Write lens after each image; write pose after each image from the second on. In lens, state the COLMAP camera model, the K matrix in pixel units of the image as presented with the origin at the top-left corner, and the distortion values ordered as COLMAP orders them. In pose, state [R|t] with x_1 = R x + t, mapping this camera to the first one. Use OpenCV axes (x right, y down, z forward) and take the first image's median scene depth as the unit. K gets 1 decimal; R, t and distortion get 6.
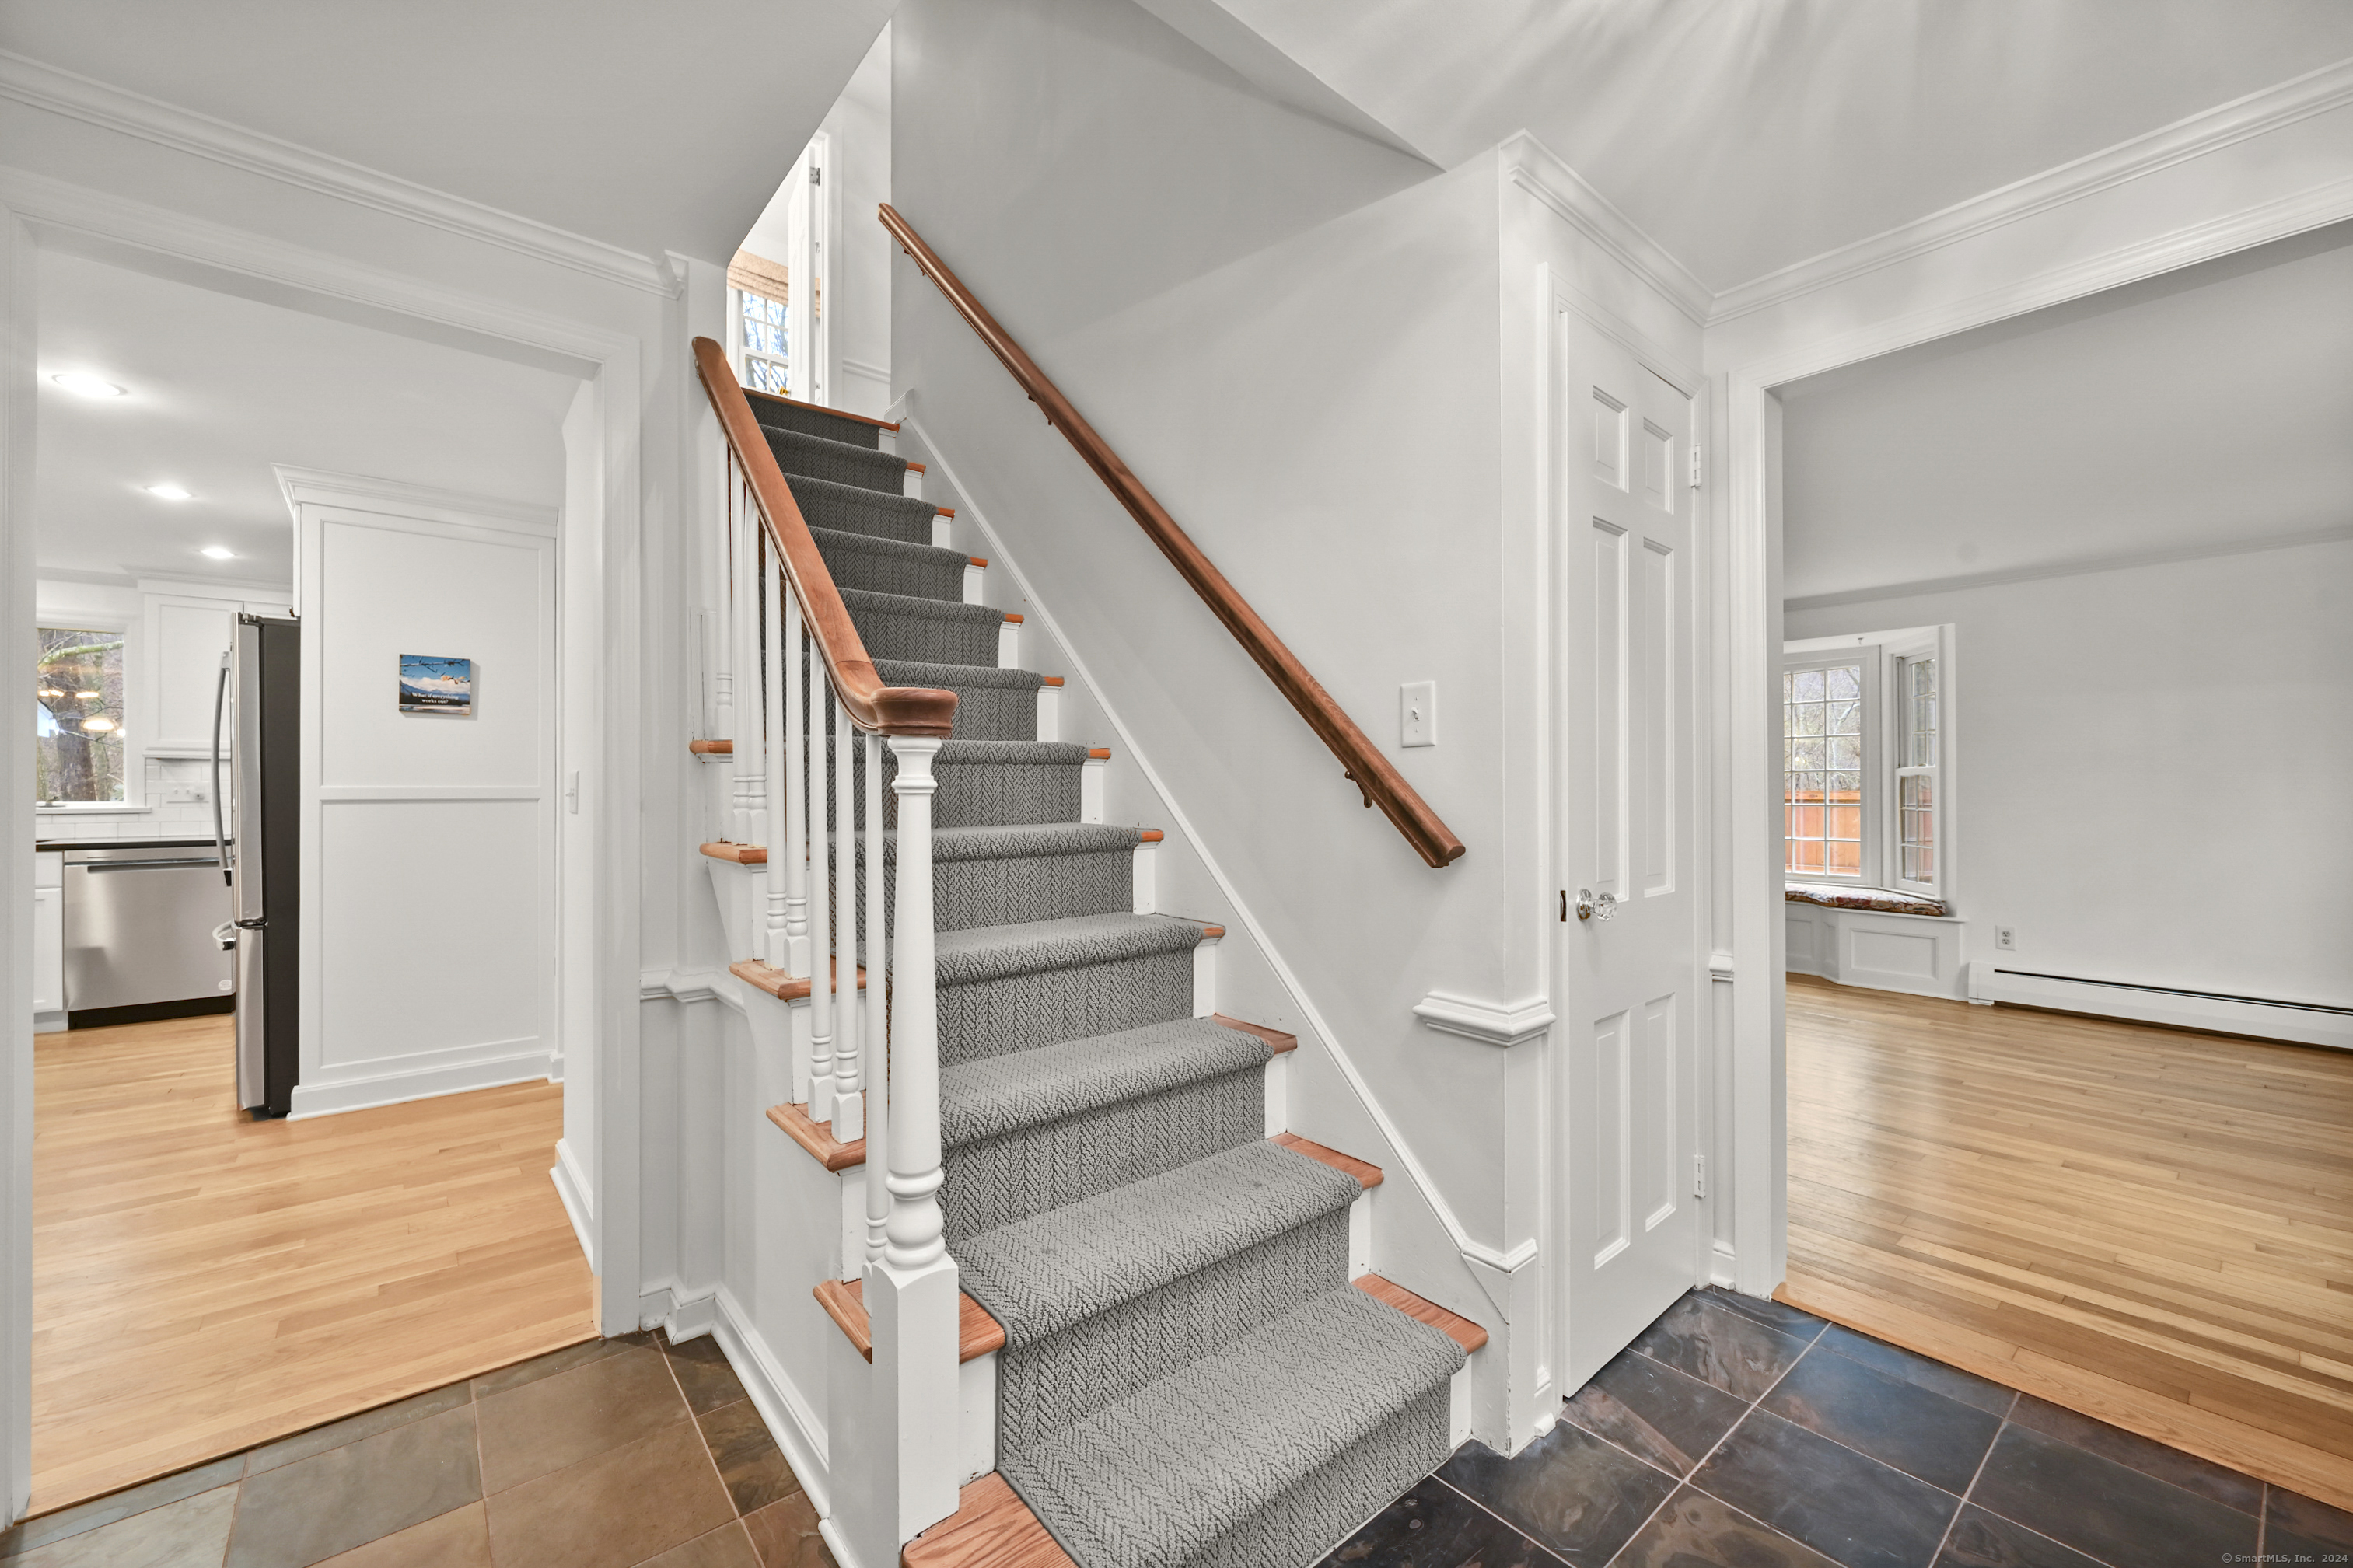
lens RADIAL K [[950.3, 0, 1182.9], [0, 950.3, 790.9], [0, 0, 1]] dist [-0.000460, 0.000258]
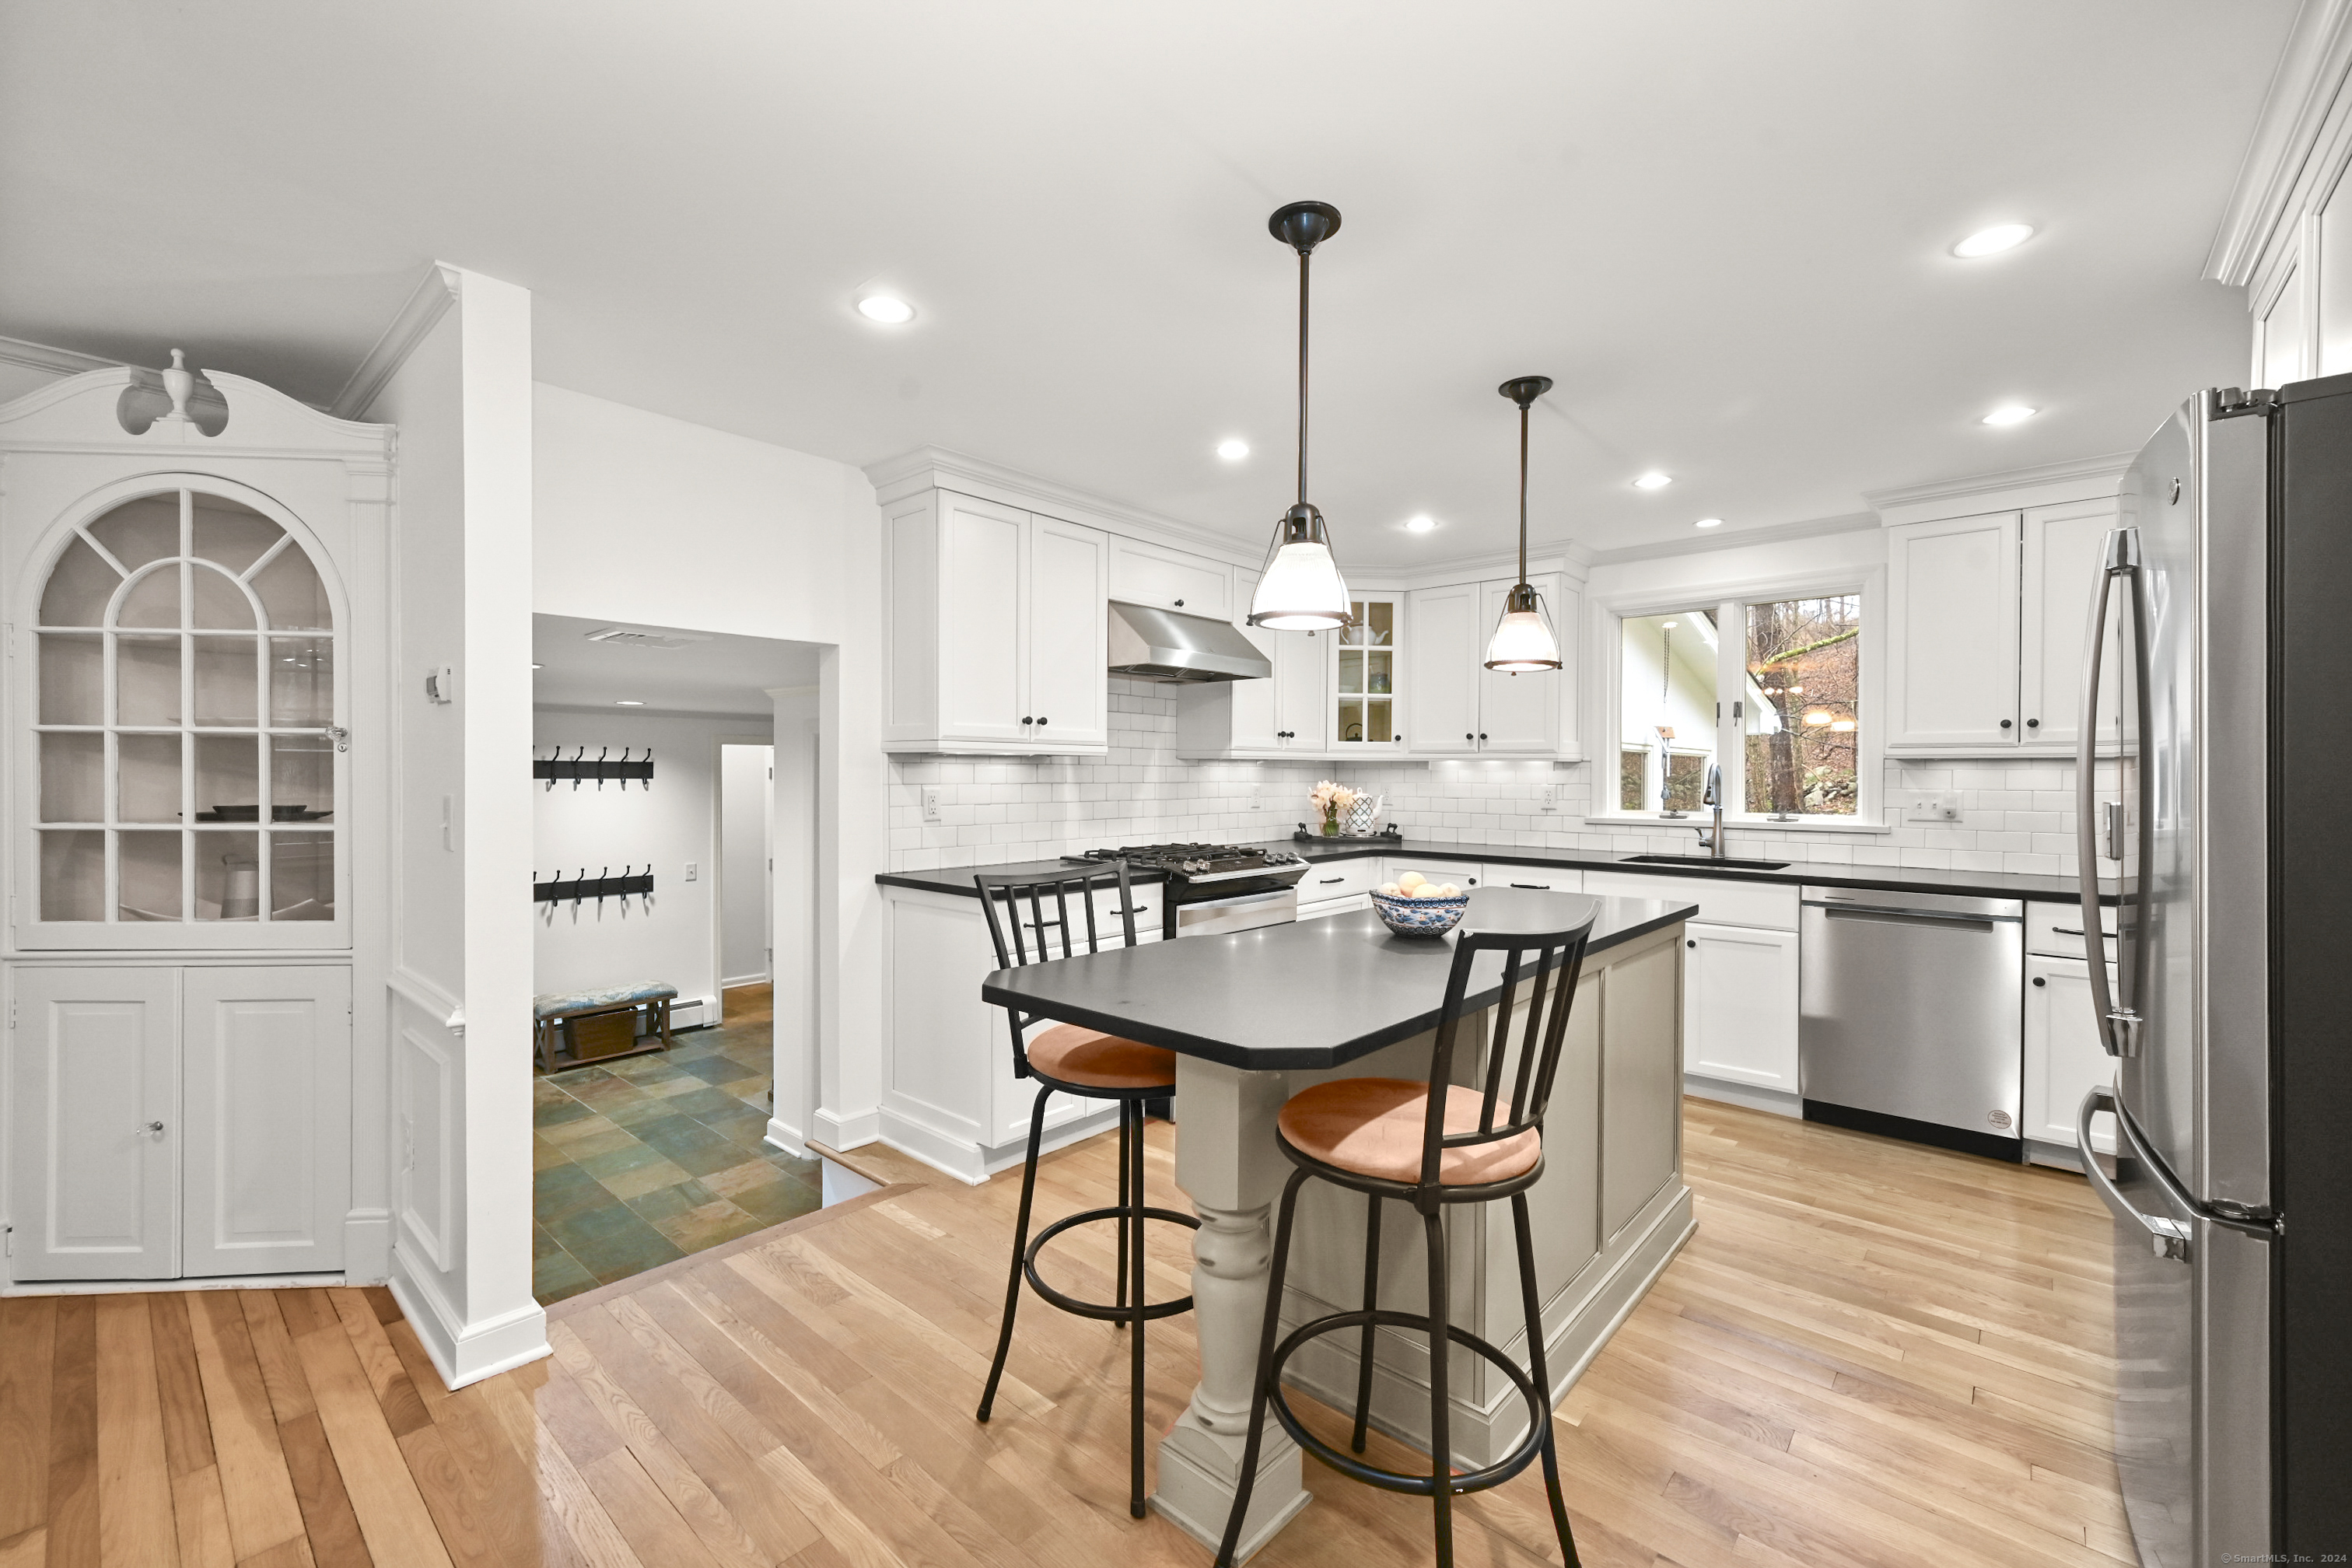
lens RADIAL K [[950.0, 0, 1183.9], [0, 950.0, 780.7], [0, 0, 1]] dist [-0.000460, 0.000258]
pose [[0.152489, 0.008984, -0.988264, -0.528025], [-0.004792, 0.999954, 0.008351, -0.024553], [0.988294, 0.003462, 0.152525, 0.416708]]
